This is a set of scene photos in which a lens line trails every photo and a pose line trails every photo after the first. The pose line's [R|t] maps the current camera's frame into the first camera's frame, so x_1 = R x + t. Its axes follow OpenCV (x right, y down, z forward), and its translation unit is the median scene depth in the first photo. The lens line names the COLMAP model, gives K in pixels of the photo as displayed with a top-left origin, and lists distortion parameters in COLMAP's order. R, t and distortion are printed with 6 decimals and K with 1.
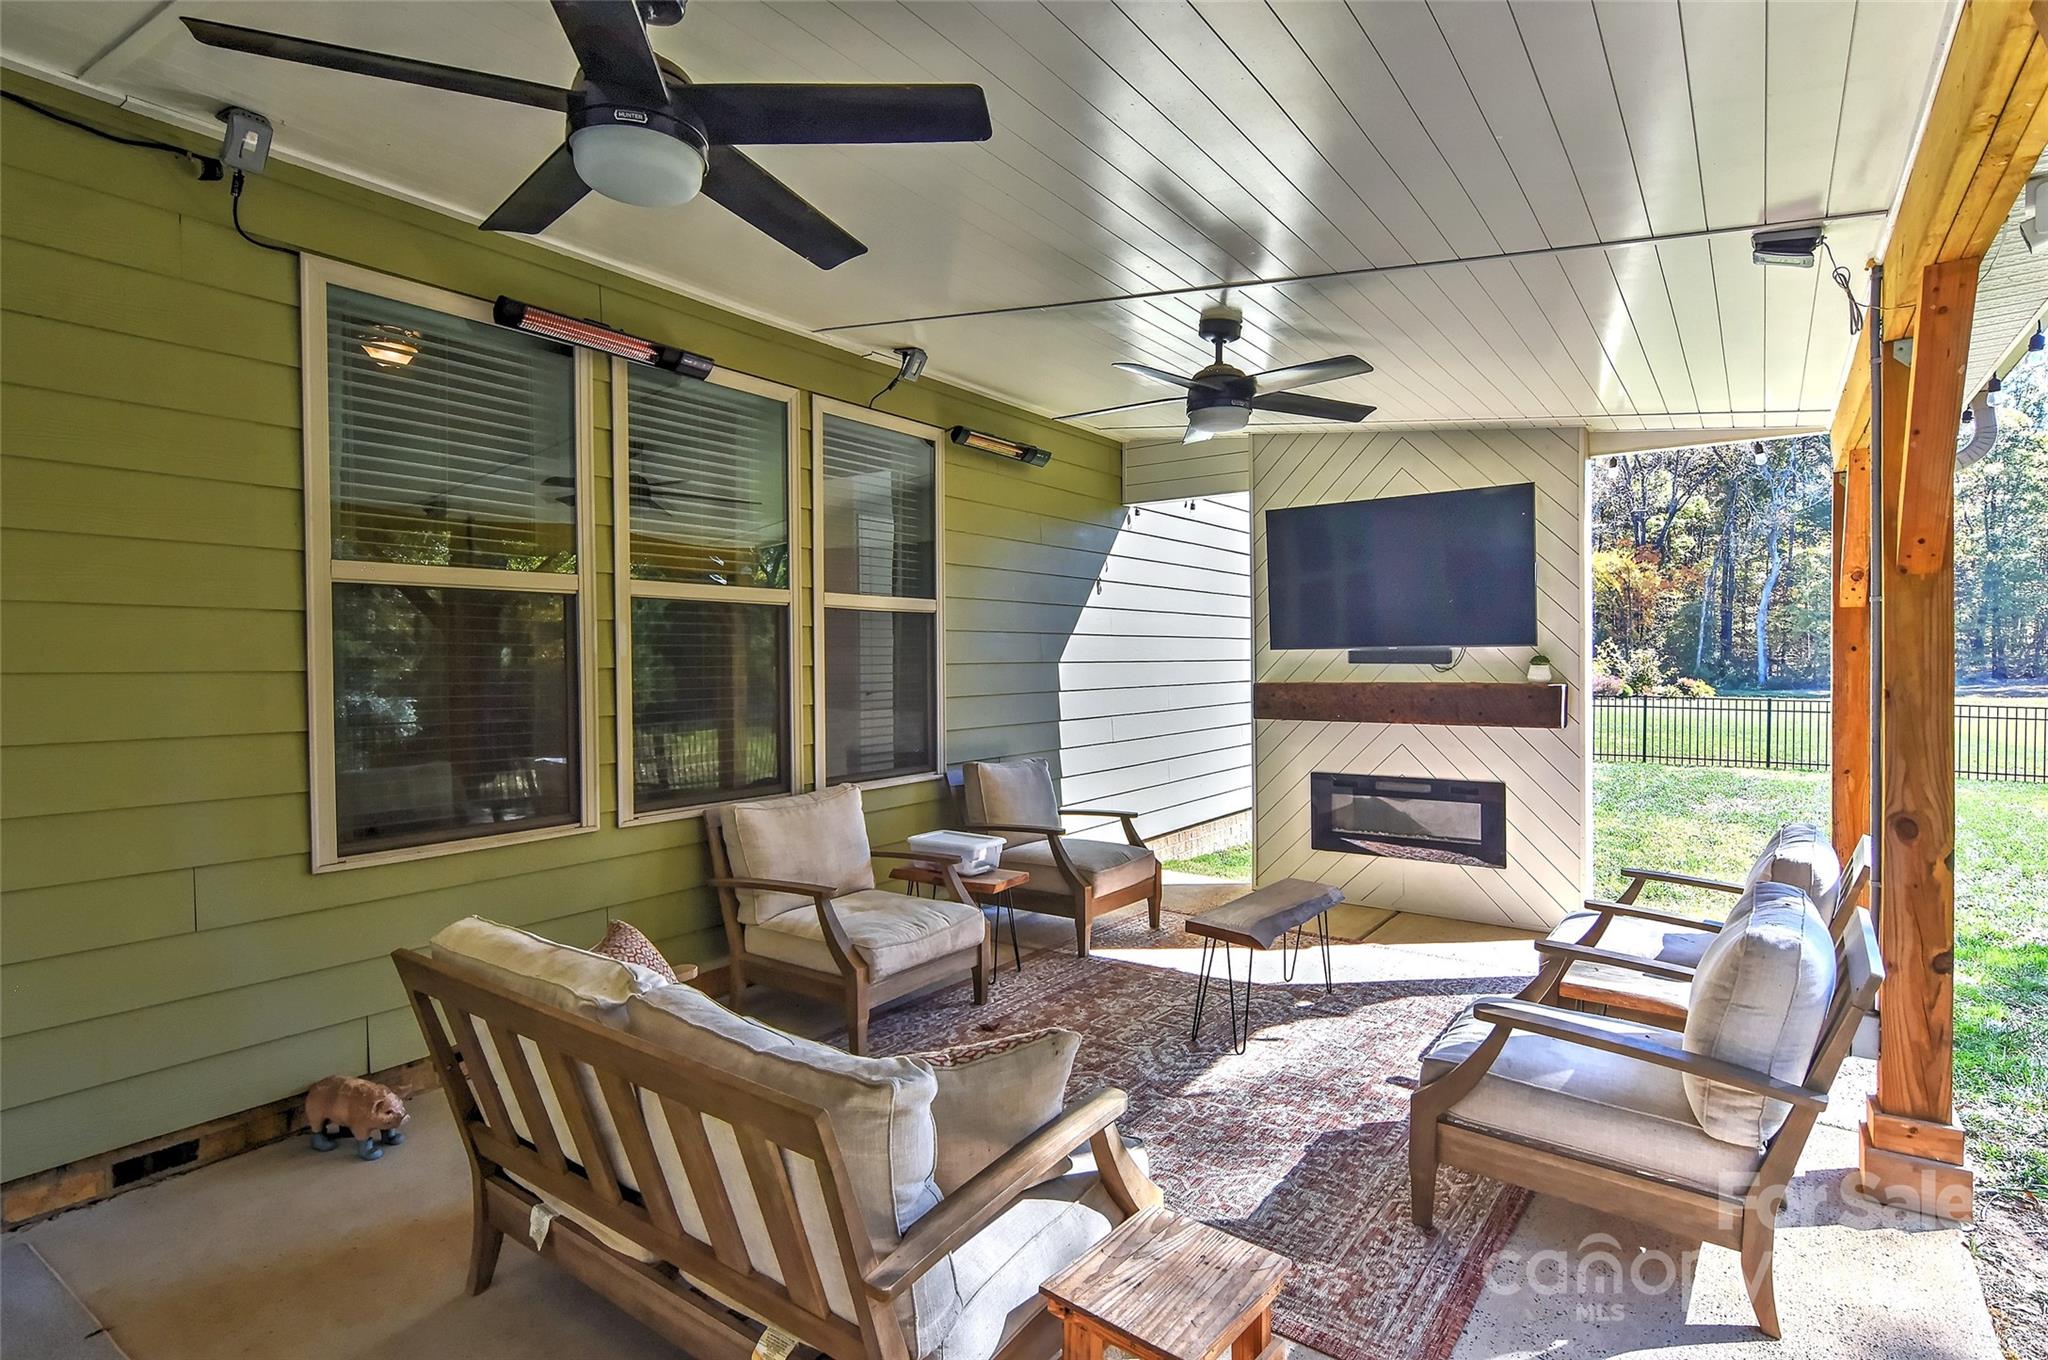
lens RADIAL K [[1007.0, 0, 1054.0], [0, 1007.0, 668.4], [0, 0, 1]] dist [0.024207, -0.000127]
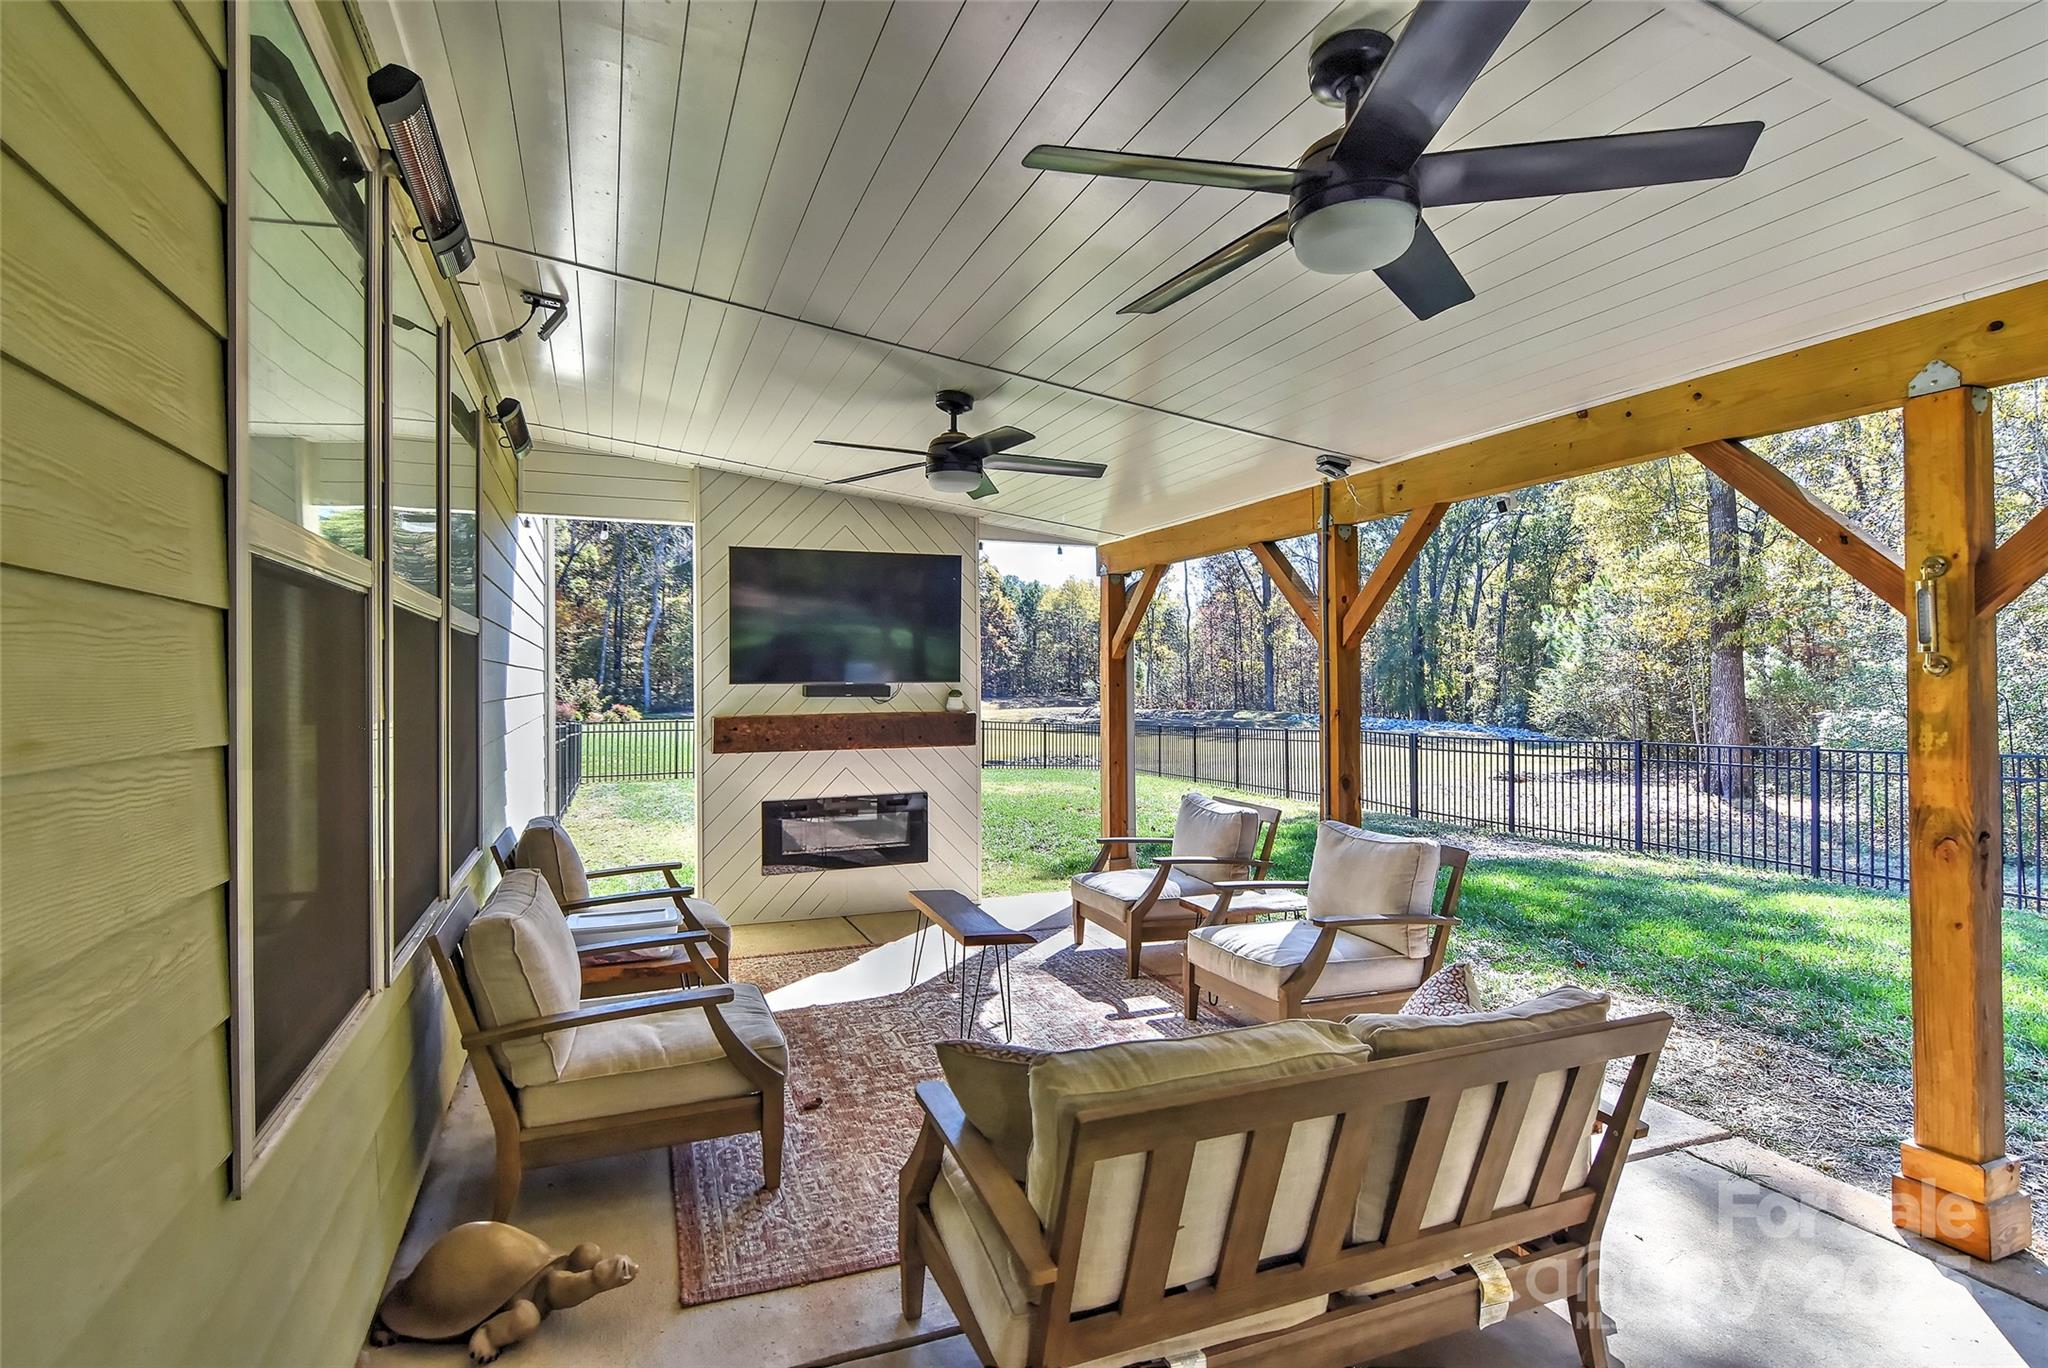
lens RADIAL K [[982.8, 0, 997.1], [0, 982.8, 673.3], [0, 0, 1]] dist [-0.003126, -0.000987]
pose [[0.546431, 0.012757, 0.837407, -0.473859], [0.006360, 0.999792, -0.019380, -0.008710], [-0.837480, 0.015916, 0.546236, 0.247388]]
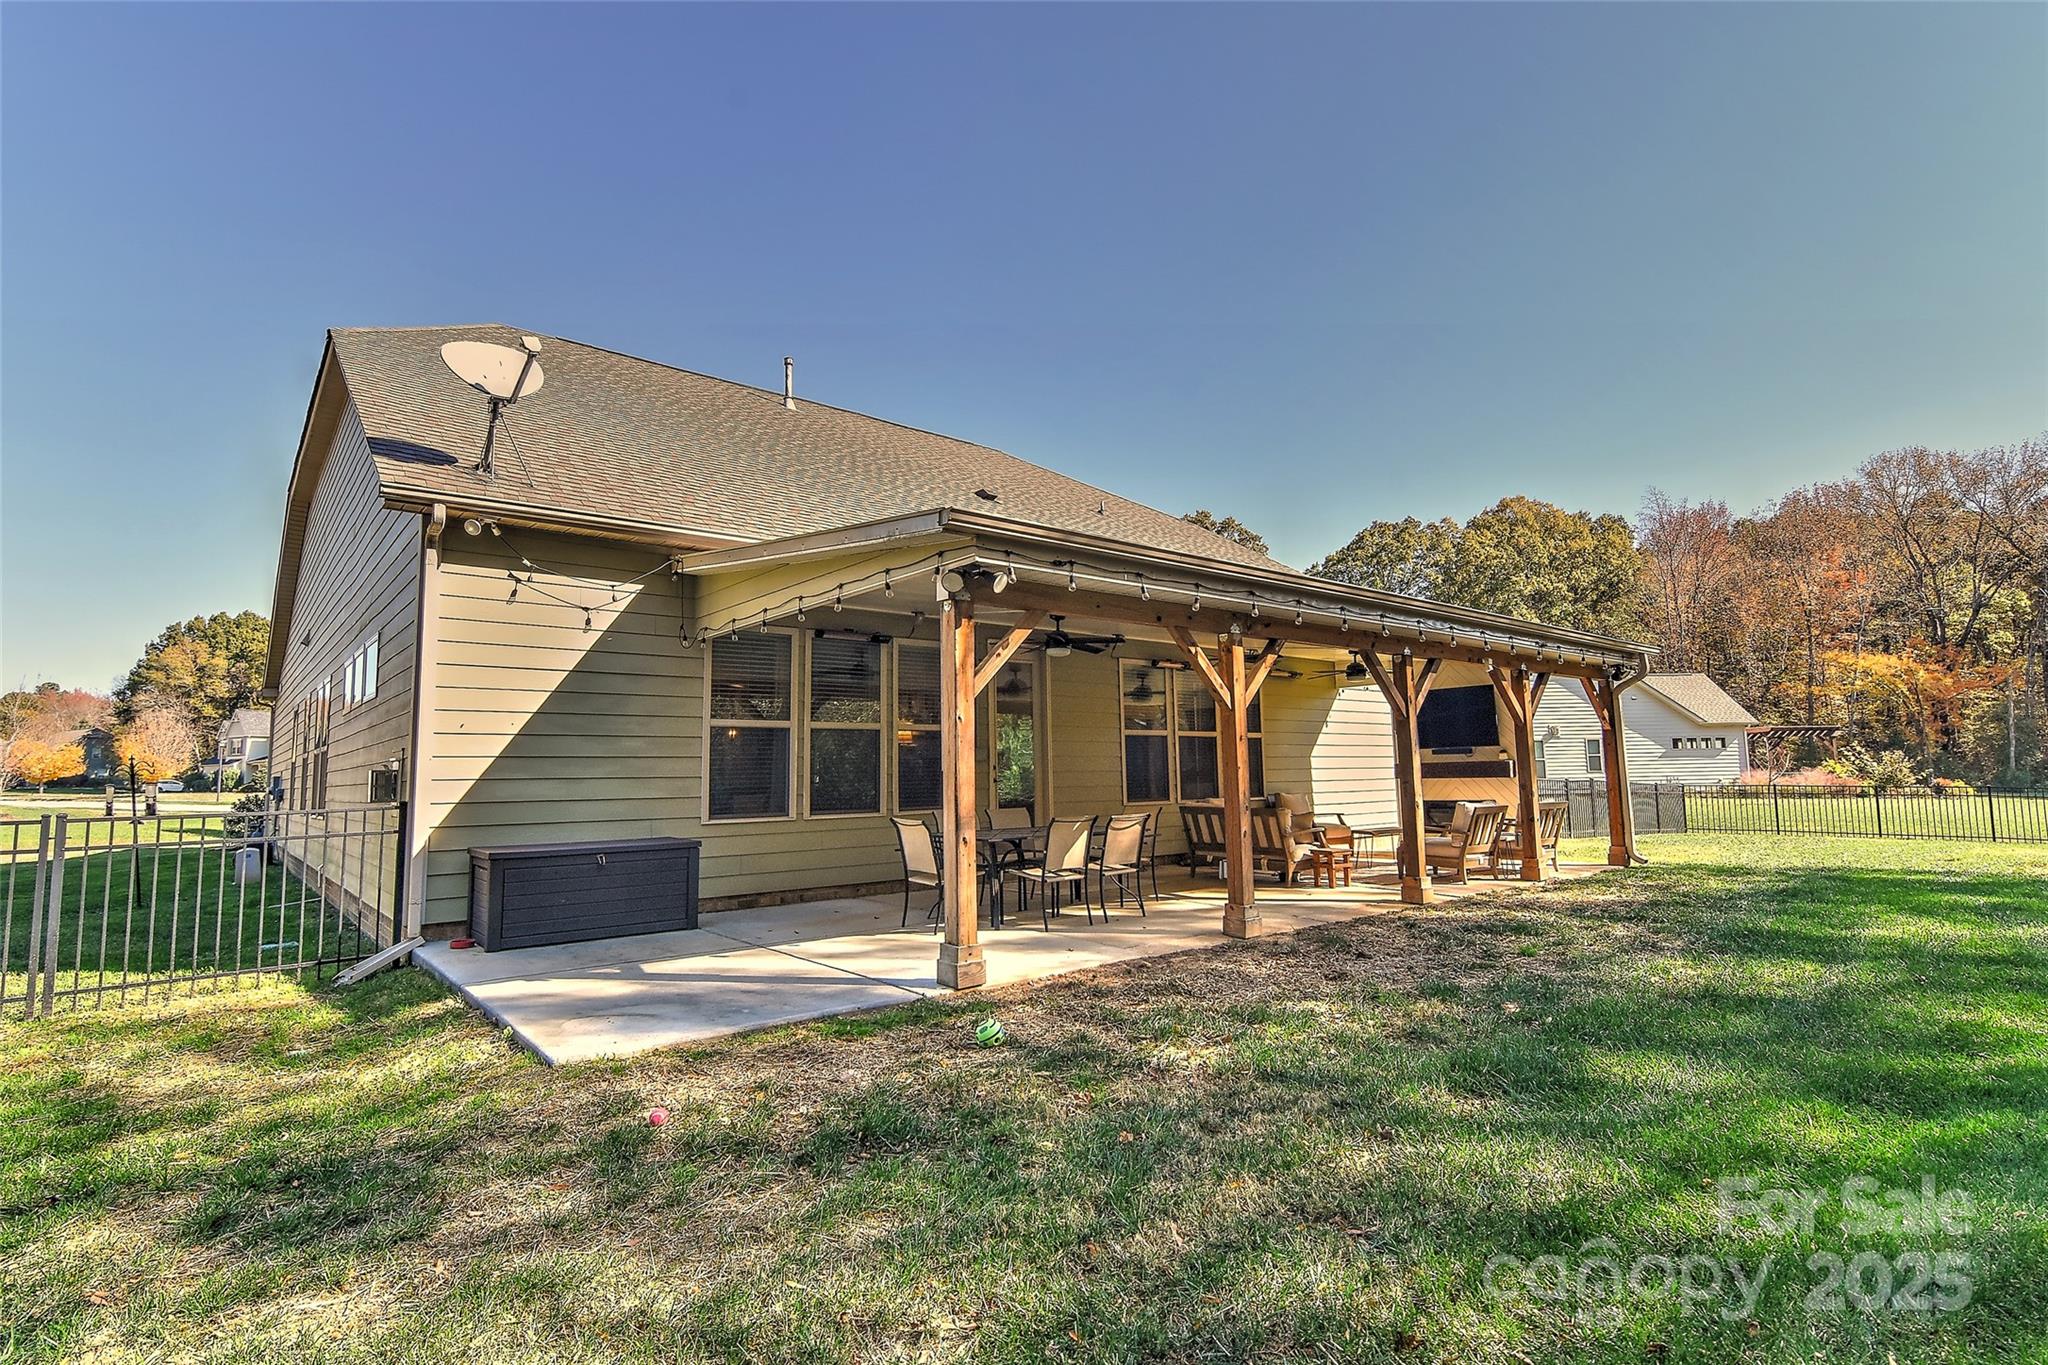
lens RADIAL K [[1007.0, 0, 1054.0], [0, 1007.0, 670.9], [0, 0, 1]] dist [0.024207, -0.000127]
pose [[0.969546, -0.039079, -0.241772, 0.001854], [0.011559, 0.993389, -0.114213, 0.062198], [0.244637, 0.107940, 0.963588, -1.597382]]
